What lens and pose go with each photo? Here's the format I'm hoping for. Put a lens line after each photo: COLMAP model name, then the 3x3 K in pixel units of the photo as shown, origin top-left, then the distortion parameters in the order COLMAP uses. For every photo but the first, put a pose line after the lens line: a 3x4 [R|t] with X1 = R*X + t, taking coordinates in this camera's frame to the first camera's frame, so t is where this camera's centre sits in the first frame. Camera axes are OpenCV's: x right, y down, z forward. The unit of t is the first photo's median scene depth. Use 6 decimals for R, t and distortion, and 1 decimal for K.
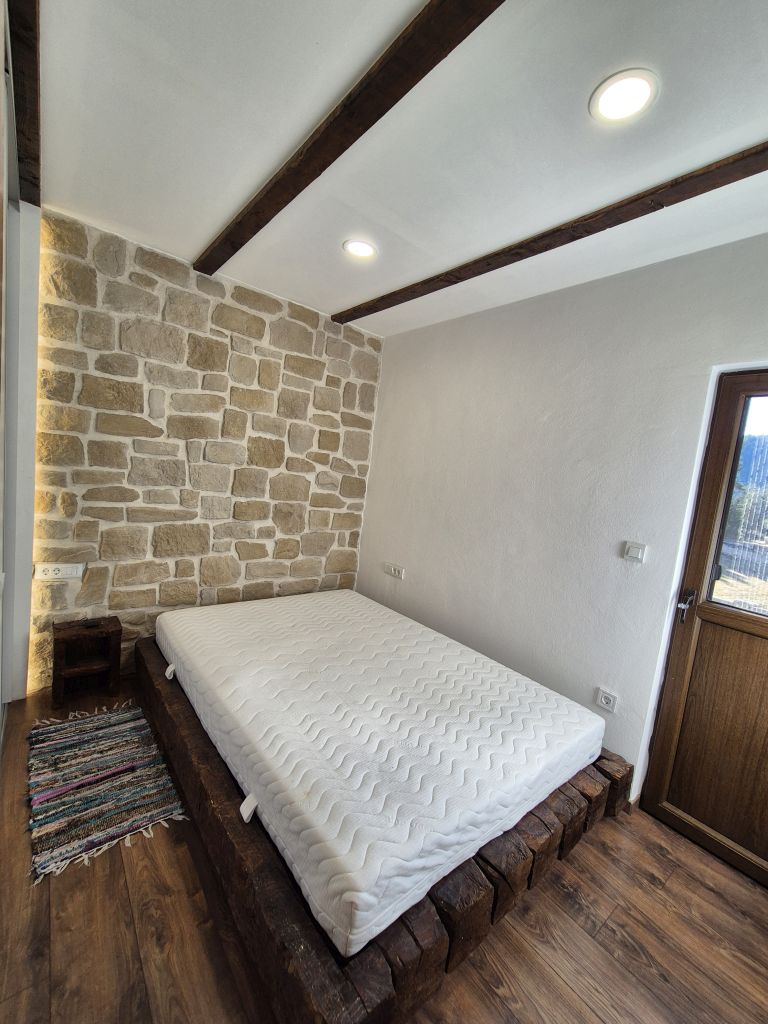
lens RADIAL K [[419.4, 0, 383.3], [0, 419.4, 514.8], [0, 0, 1]] dist [0.003482, 0.000260]
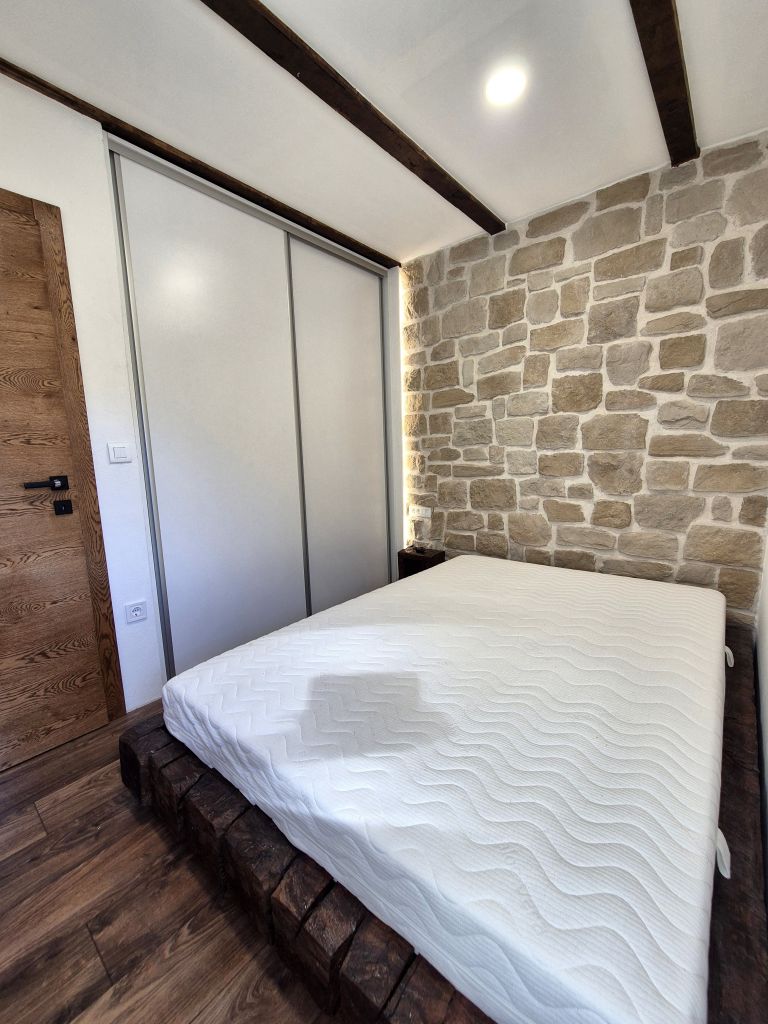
lens RADIAL K [[419.4, 0, 383.3], [0, 419.4, 514.8], [0, 0, 1]] dist [0.003482, 0.000260]
pose [[0.189568, 0.032696, -0.981323, 0.498733], [-0.056784, 0.998138, 0.022287, 0.099636], [0.980224, 0.051499, 0.191072, 0.504078]]
